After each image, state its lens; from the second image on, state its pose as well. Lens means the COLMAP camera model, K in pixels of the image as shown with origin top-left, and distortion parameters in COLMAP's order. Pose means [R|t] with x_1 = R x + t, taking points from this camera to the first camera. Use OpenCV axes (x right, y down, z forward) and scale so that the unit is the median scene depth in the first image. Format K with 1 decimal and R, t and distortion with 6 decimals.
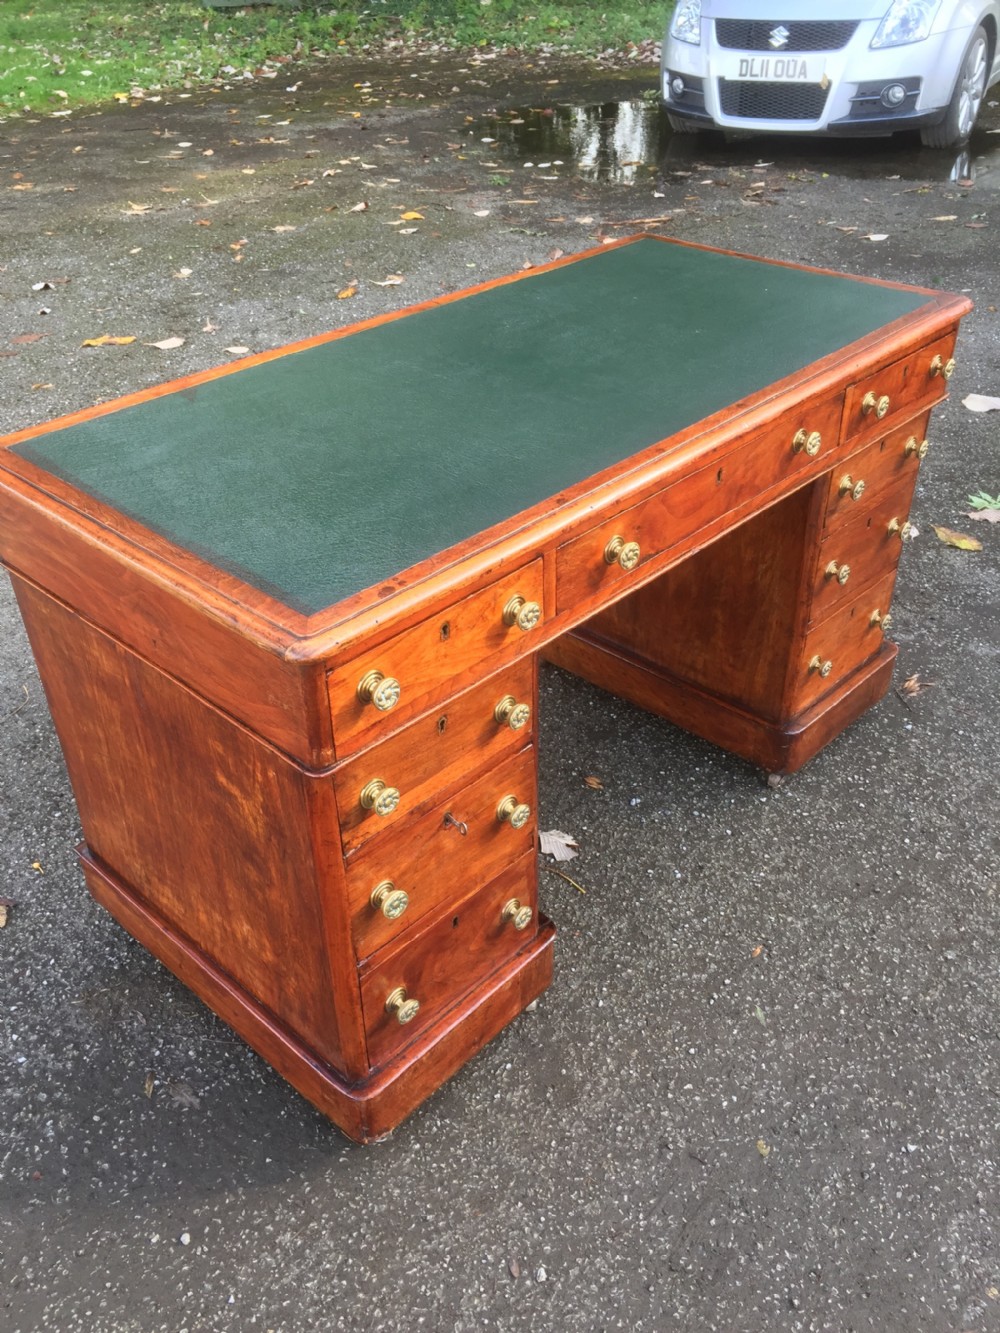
lens RADIAL K [[1145.9, 0, 511.0], [0, 1145.9, 660.4], [0, 0, 1]] dist [0.087199, -0.120564]
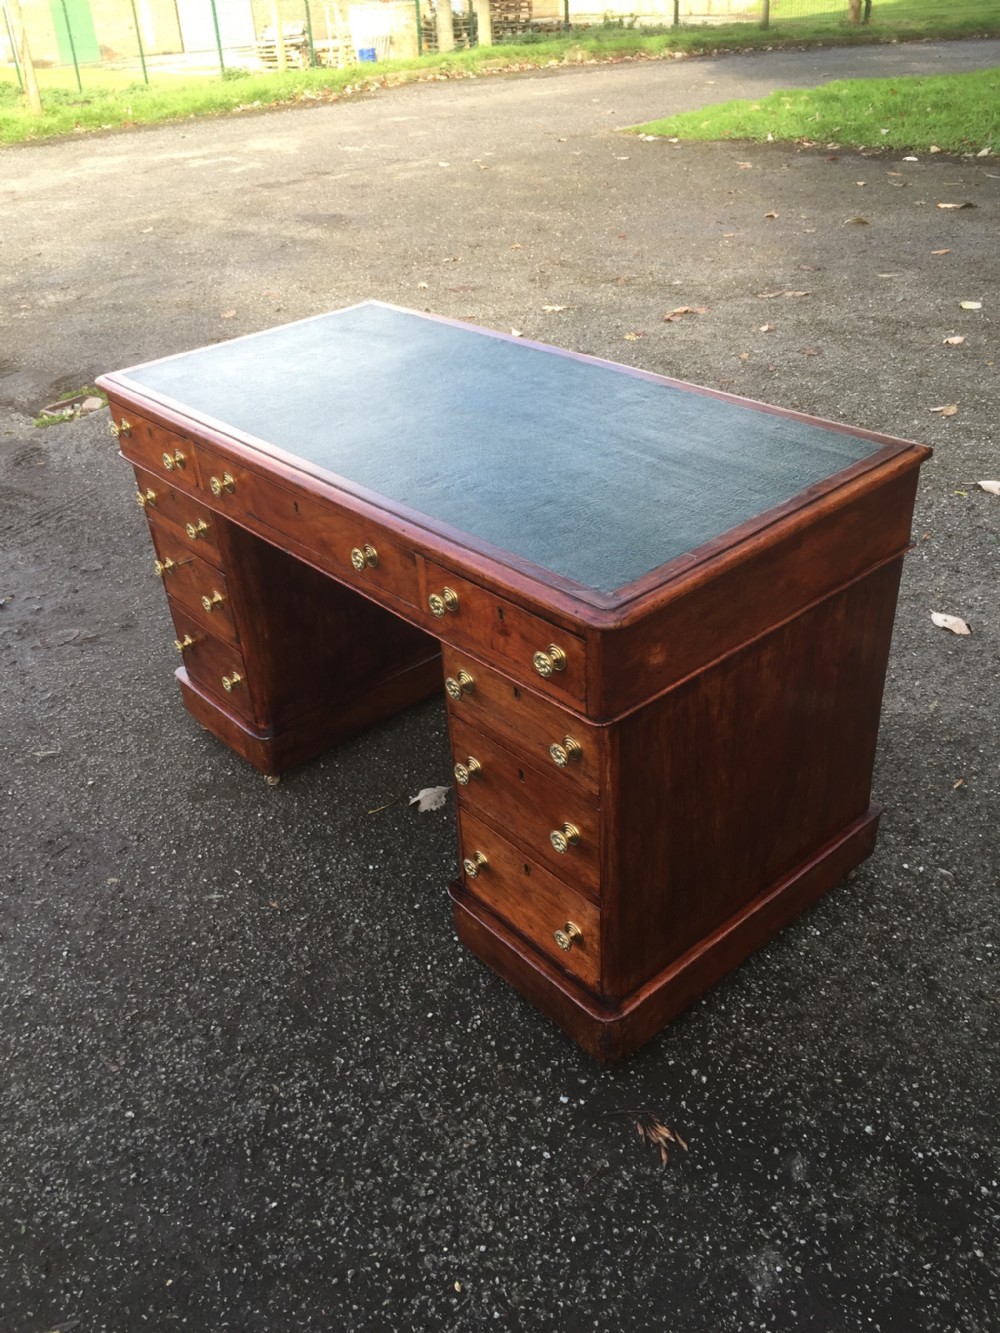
lens RADIAL K [[1145.9, 0, 501.9], [0, 1145.9, 665.1], [0, 0, 1]] dist [0.087199, -0.120564]
pose [[-0.103249, 0.546493, -0.831075, 1.129393], [-0.502295, 0.692527, 0.517790, -0.703994], [0.858510, 0.470905, 0.202998, 0.922808]]
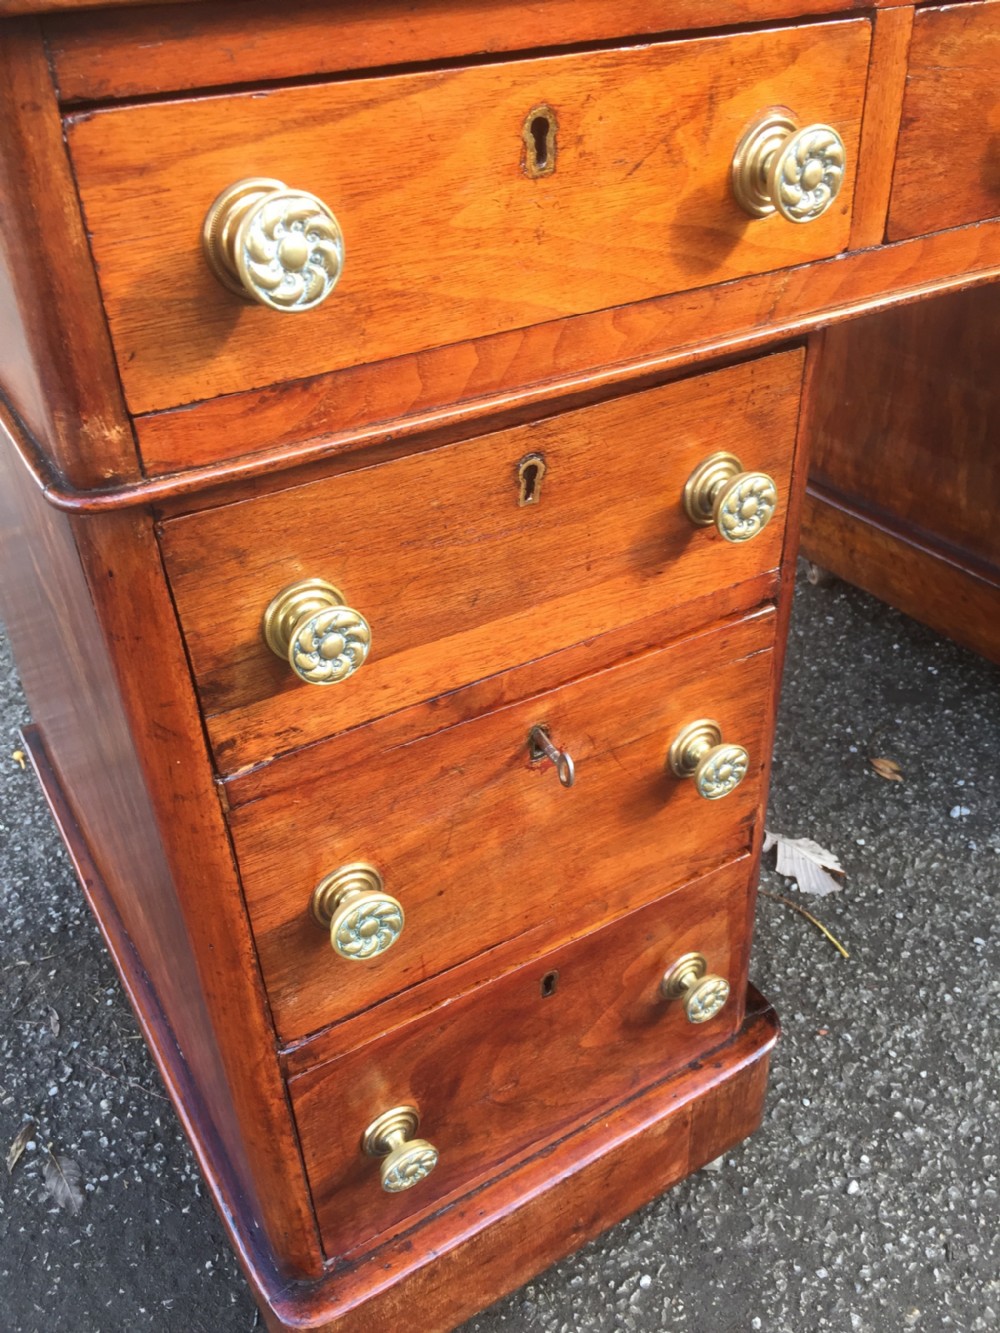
lens RADIAL K [[1145.9, 0, 505.3], [0, 1145.9, 658.1], [0, 0, 1]] dist [0.087199, -0.120564]
pose [[0.962390, 0.132620, -0.237104, 0.022493], [-0.131991, 0.991076, 0.018600, 0.083819], [0.237455, 0.013395, 0.971306, 0.491261]]
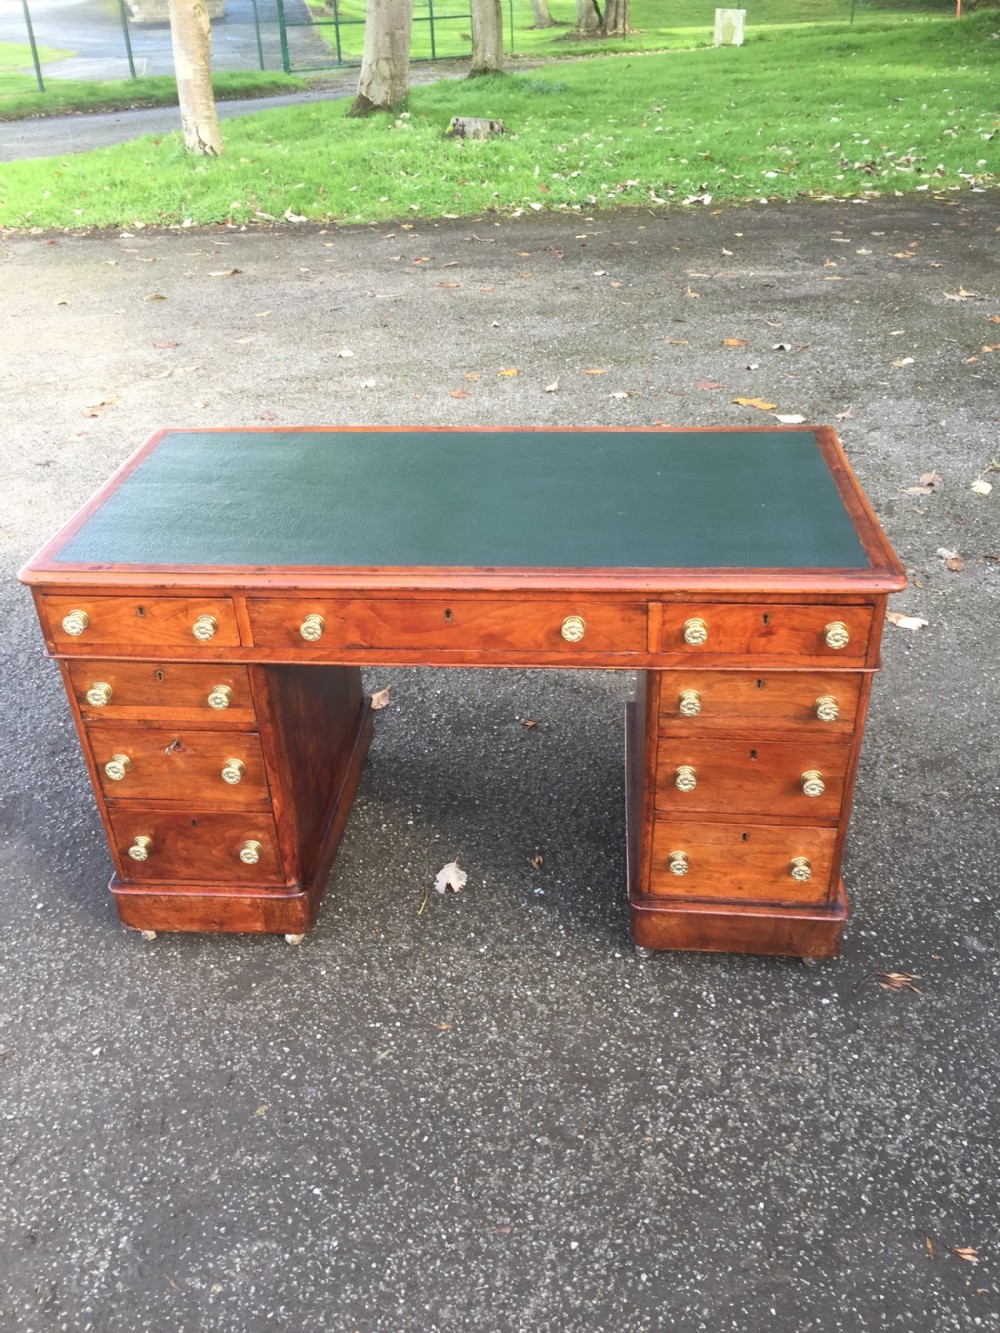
lens RADIAL K [[1145.9, 0, 506.2], [0, 1145.9, 664.4], [0, 0, 1]] dist [0.087199, -0.120564]
pose [[0.617726, 0.404407, -0.674440, 0.956751], [-0.420570, 0.894572, 0.151198, -0.292321], [0.664481, 0.190251, 0.722682, 0.159789]]
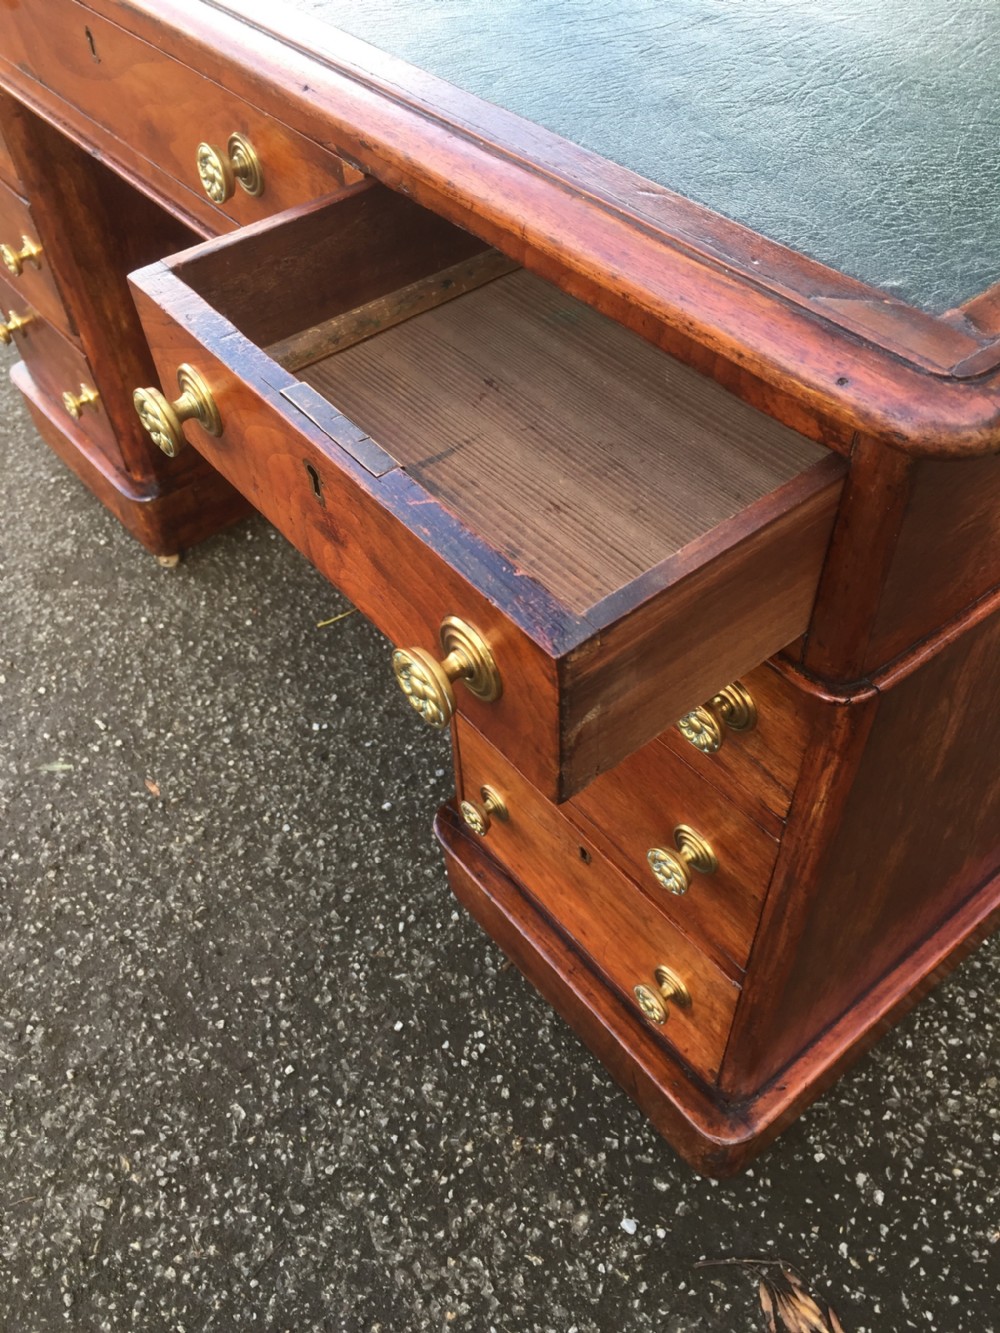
lens RADIAL K [[1145.9, 0, 502.5], [0, 1145.9, 668.5], [0, 0, 1]] dist [0.087199, -0.120564]
pose [[-0.136313, 0.760082, -0.635369, 0.638730], [-0.514598, 0.493714, 0.701025, -0.440115], [0.846527, 0.422518, 0.323837, 1.003222]]
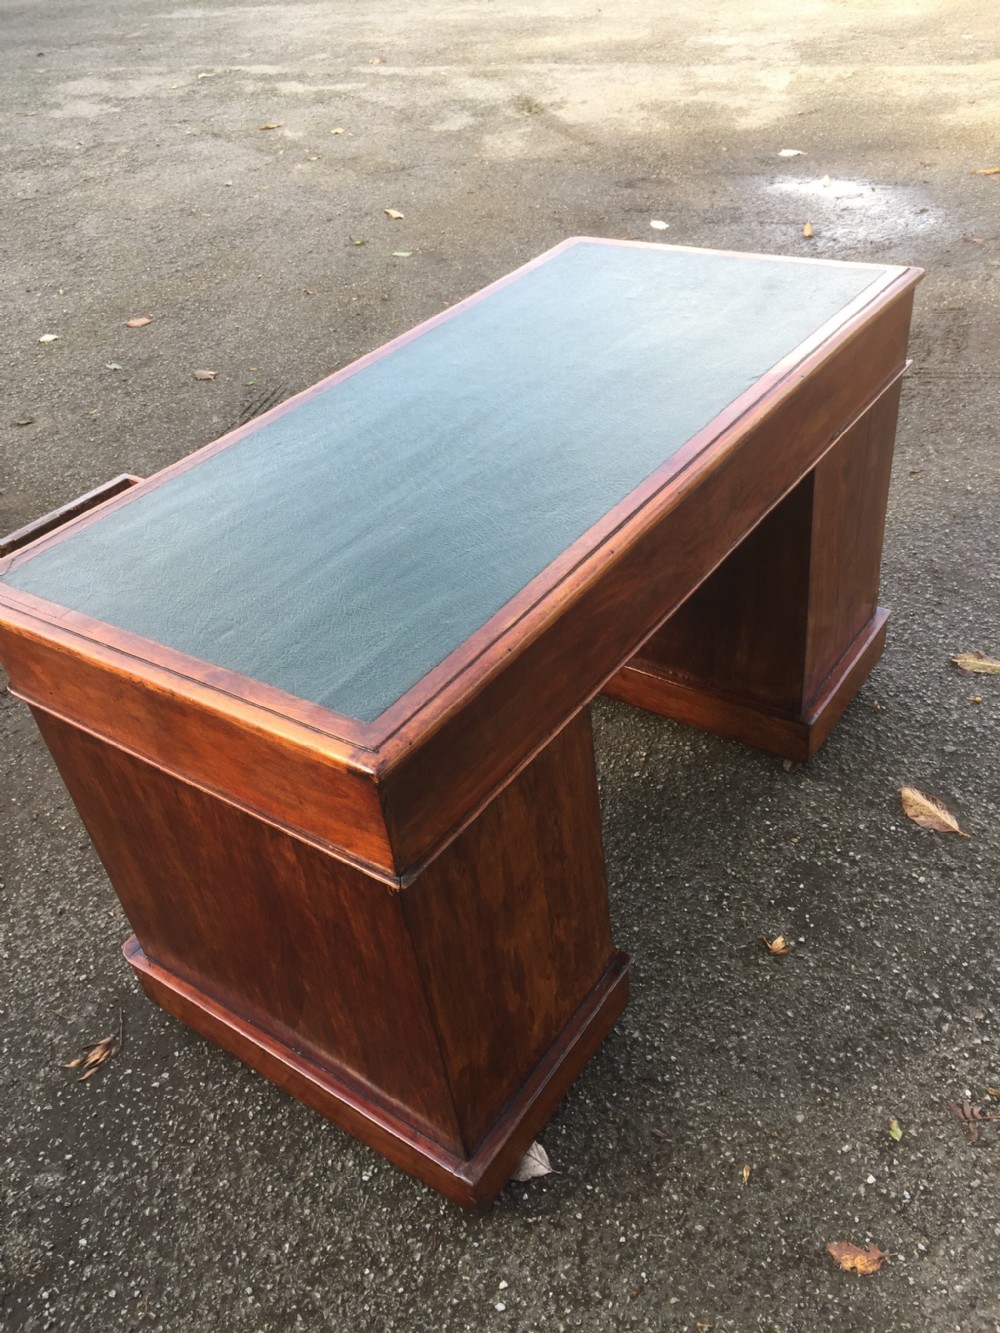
lens RADIAL K [[1145.9, 0, 496.0], [0, 1145.9, 659.5], [0, 0, 1]] dist [0.087199, -0.120564]
pose [[-0.985393, 0.167543, -0.030499, 0.101947], [0.026805, 0.329461, 0.943788, -1.107456], [0.168173, 0.929185, -0.329140, 1.512794]]
